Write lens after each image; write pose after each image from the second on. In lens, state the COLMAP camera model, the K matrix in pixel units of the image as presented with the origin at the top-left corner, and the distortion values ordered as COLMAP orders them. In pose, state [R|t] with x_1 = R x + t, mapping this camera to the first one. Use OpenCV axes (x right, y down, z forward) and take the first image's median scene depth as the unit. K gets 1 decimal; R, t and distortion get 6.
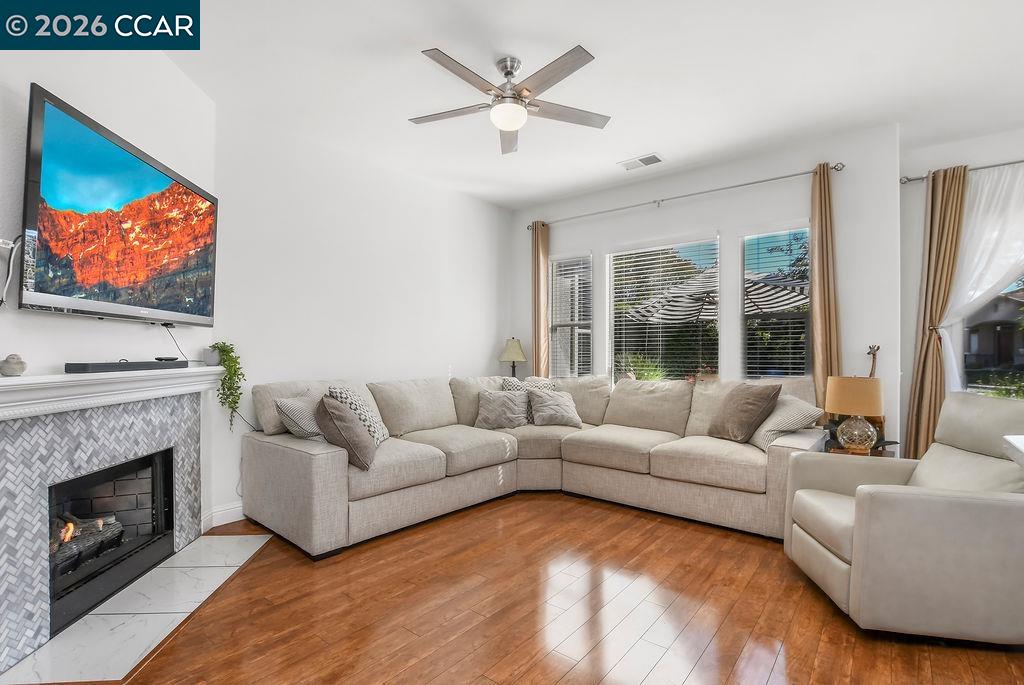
lens RADIAL K [[475.8, 0, 514.8], [0, 475.8, 354.3], [0, 0, 1]] dist [-0.022828, 0.001775]
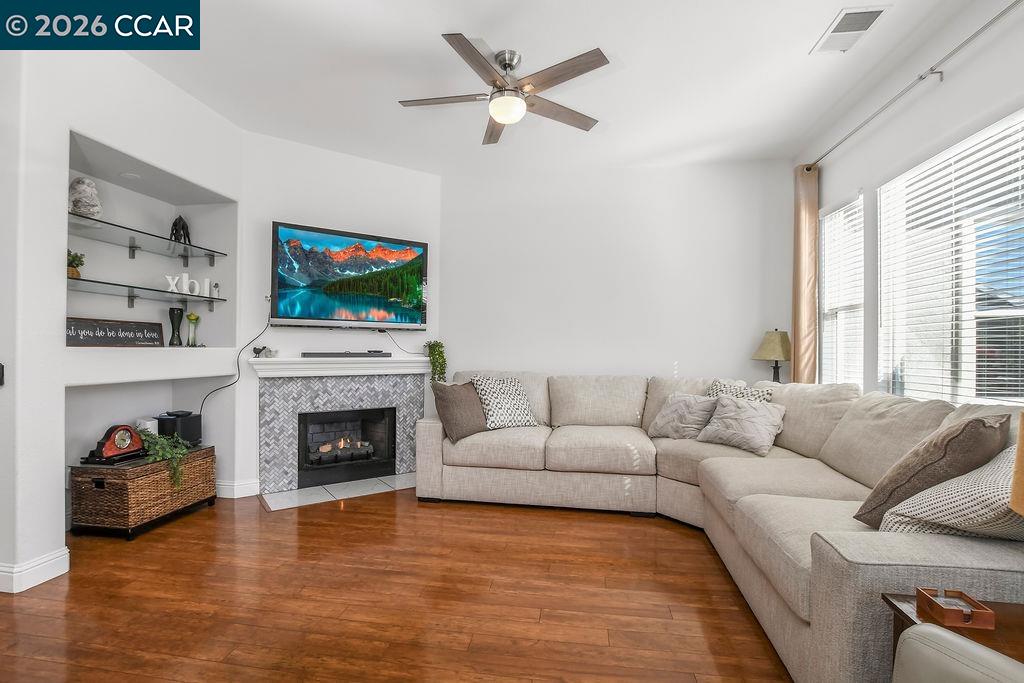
lens RADIAL K [[483.7, 0, 507.4], [0, 483.7, 347.7], [0, 0, 1]] dist [-0.028330, 0.000882]
pose [[0.503759, -0.001571, -0.863843, 0.770468], [-0.006006, 0.999968, -0.005321, 0.002696], [0.863823, 0.007869, 0.503733, 0.442914]]
